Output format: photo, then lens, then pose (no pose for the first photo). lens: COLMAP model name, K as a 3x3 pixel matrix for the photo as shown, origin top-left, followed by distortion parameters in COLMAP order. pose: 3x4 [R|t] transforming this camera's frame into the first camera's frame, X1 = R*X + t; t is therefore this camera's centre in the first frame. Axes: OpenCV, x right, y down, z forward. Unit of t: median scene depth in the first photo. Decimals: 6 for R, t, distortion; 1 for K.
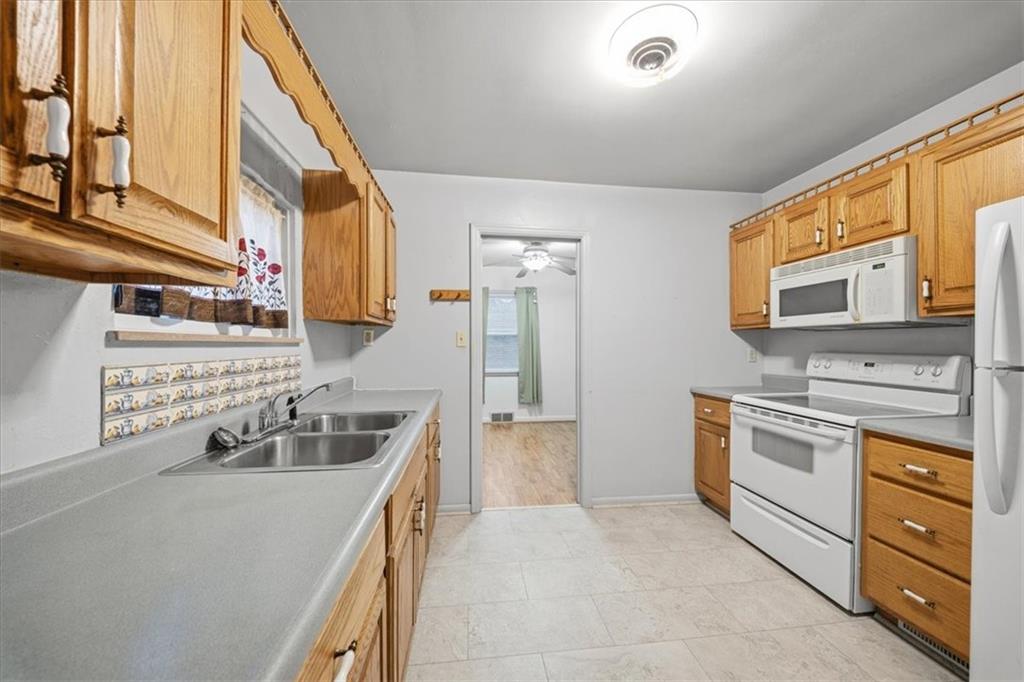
lens RADIAL K [[358.1, 0, 507.1], [0, 358.1, 341.5], [0, 0, 1]] dist [0.000657, -0.003296]
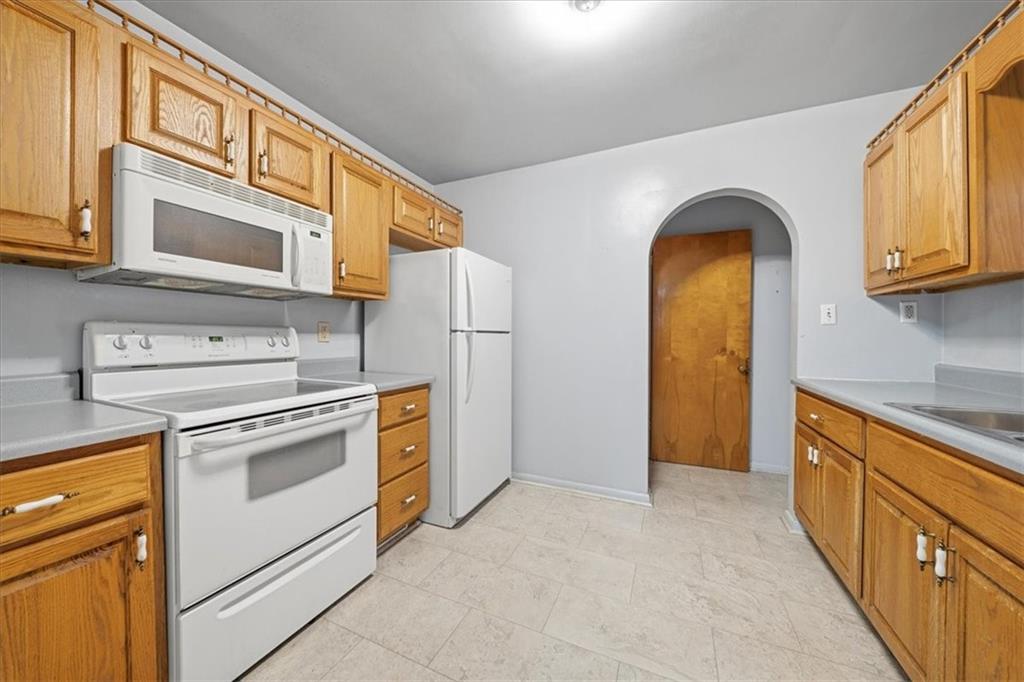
lens RADIAL K [[353.4, 0, 511.3], [0, 353.4, 338.5], [0, 0, 1]] dist [0.000098, -0.003527]
pose [[-0.860876, -0.008311, 0.508747, 0.071314], [-0.009686, 0.999953, -0.000055, 0.054957], [-0.508722, -0.004975, -0.860916, 1.256983]]
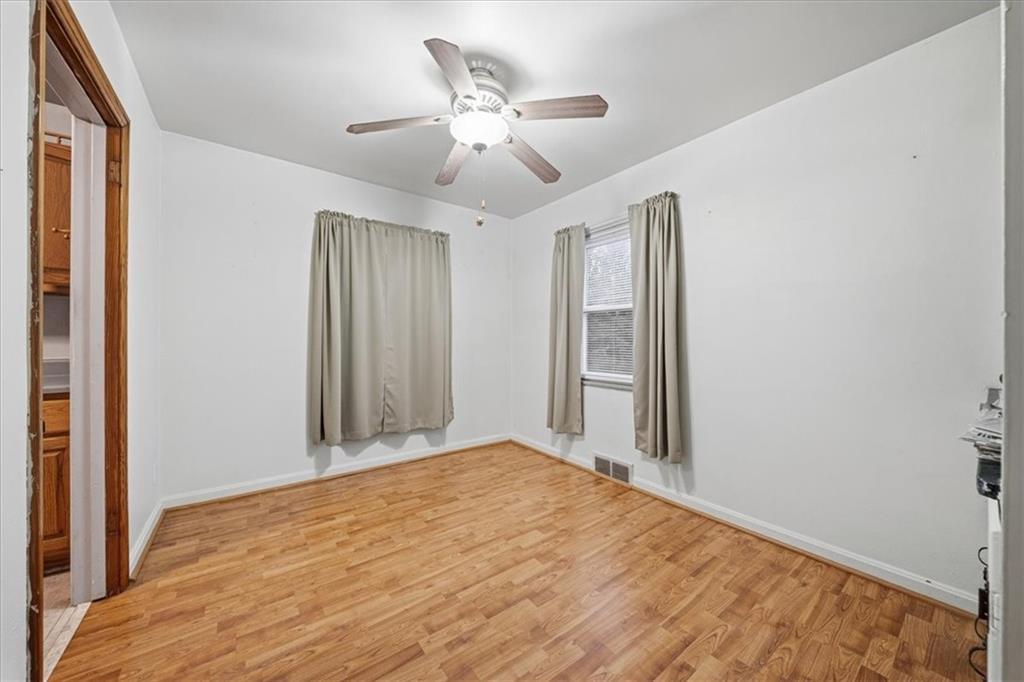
lens RADIAL K [[358.1, 0, 507.1], [0, 358.1, 341.5], [0, 0, 1]] dist [0.000657, -0.003296]
pose [[0.499930, 0.002352, -0.866063, 0.928193], [0.005330, 0.999969, 0.005792, 0.067644], [0.866049, -0.007512, 0.499902, 1.617340]]
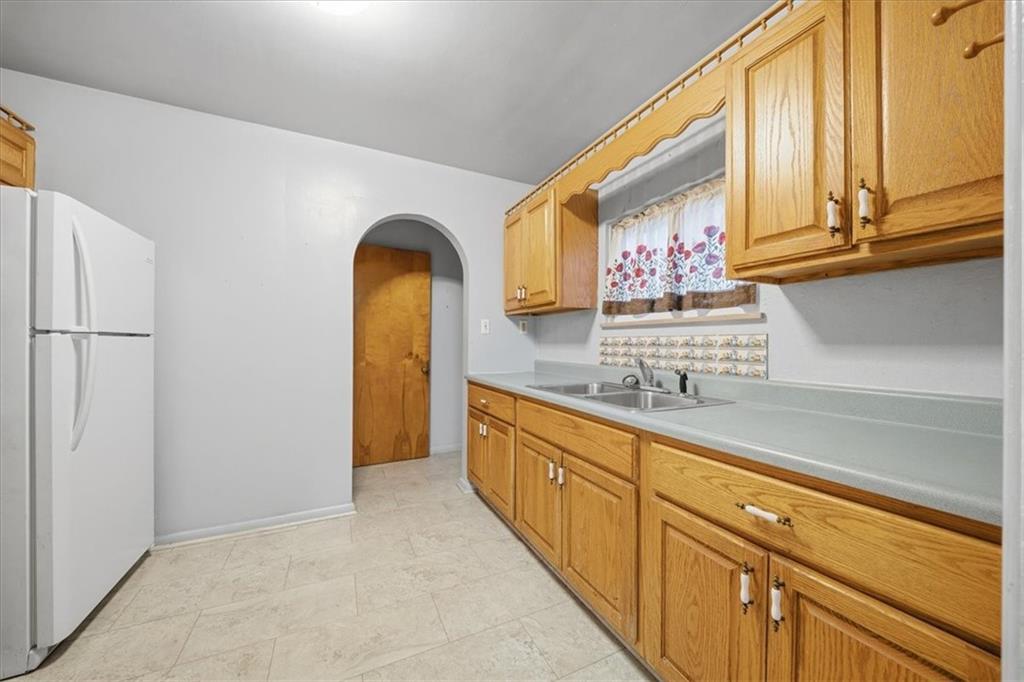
lens RADIAL K [[358.1, 0, 507.1], [0, 358.1, 341.5], [0, 0, 1]] dist [0.000657, -0.003296]
pose [[-0.943381, -0.010682, -0.331539, 0.184468], [-0.006272, 0.999877, -0.014370, 0.055662], [0.331651, -0.011477, -0.943332, 1.290636]]
